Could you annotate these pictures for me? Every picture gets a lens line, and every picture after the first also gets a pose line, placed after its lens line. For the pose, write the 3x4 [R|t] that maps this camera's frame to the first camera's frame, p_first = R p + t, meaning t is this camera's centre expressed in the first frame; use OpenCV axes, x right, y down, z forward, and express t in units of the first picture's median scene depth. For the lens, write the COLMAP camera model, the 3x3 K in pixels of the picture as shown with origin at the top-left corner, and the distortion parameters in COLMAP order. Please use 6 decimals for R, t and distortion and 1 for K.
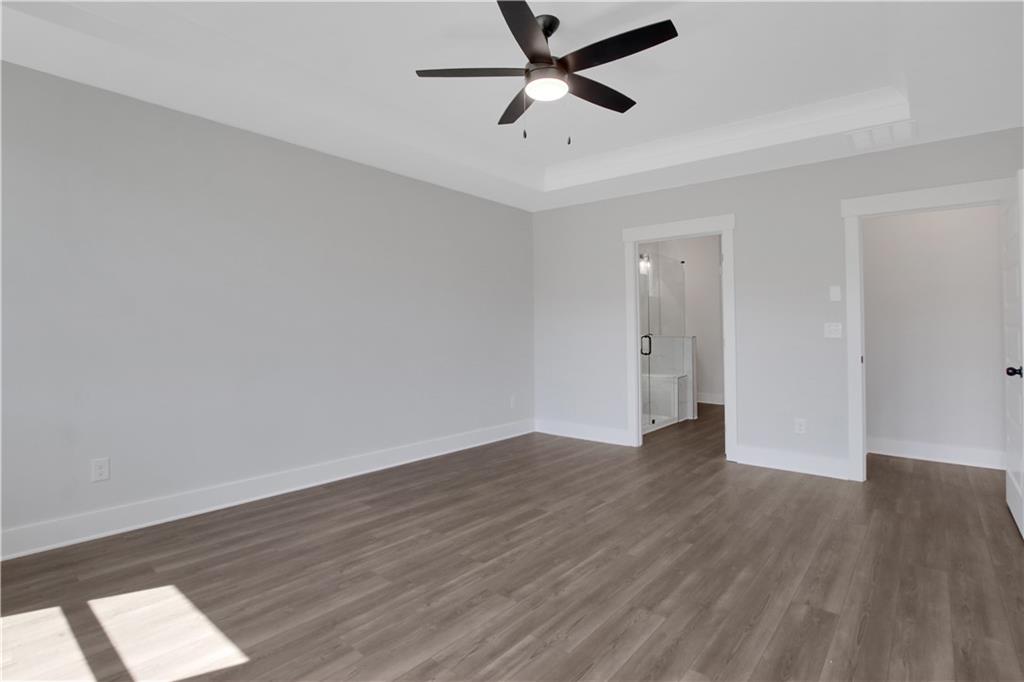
lens RADIAL K [[507.5, 0, 512.0], [0, 507.5, 341.0], [0, 0, 1]] dist [-0.033368, 0.000428]
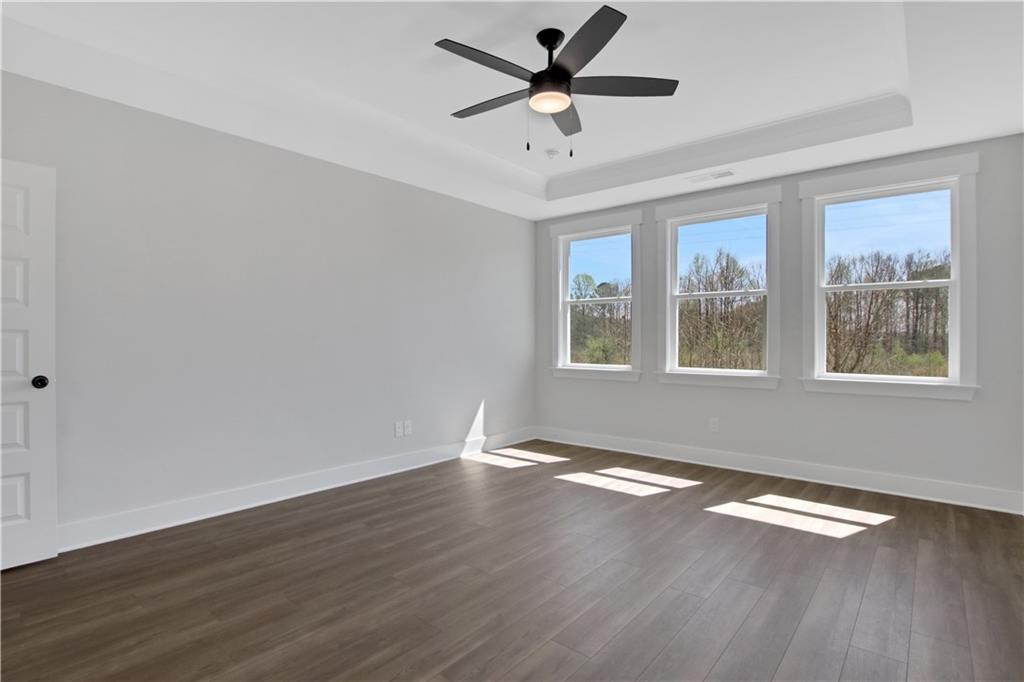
lens RADIAL K [[501.3, 0, 507.3], [0, 501.3, 336.8], [0, 0, 1]] dist [-0.022711, 0.000180]
pose [[-0.999826, -0.004691, 0.018042, 0.142138], [-0.004401, 0.999861, 0.016067, -0.043427], [-0.018115, 0.015985, -0.999708, 1.955524]]
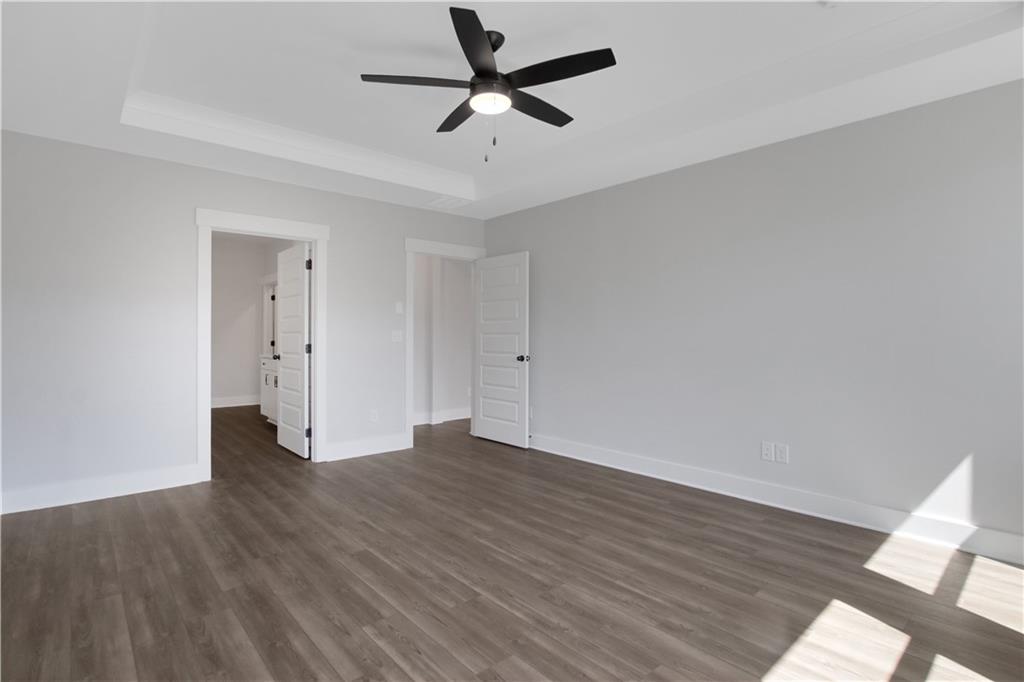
lens RADIAL K [[501.3, 0, 507.3], [0, 501.3, 336.8], [0, 0, 1]] dist [-0.022711, 0.000180]
pose [[0.153281, -0.001846, 0.988181, -0.895424], [0.017227, 0.999851, -0.000804, -0.023652], [-0.988032, 0.017146, 0.153290, 0.769704]]
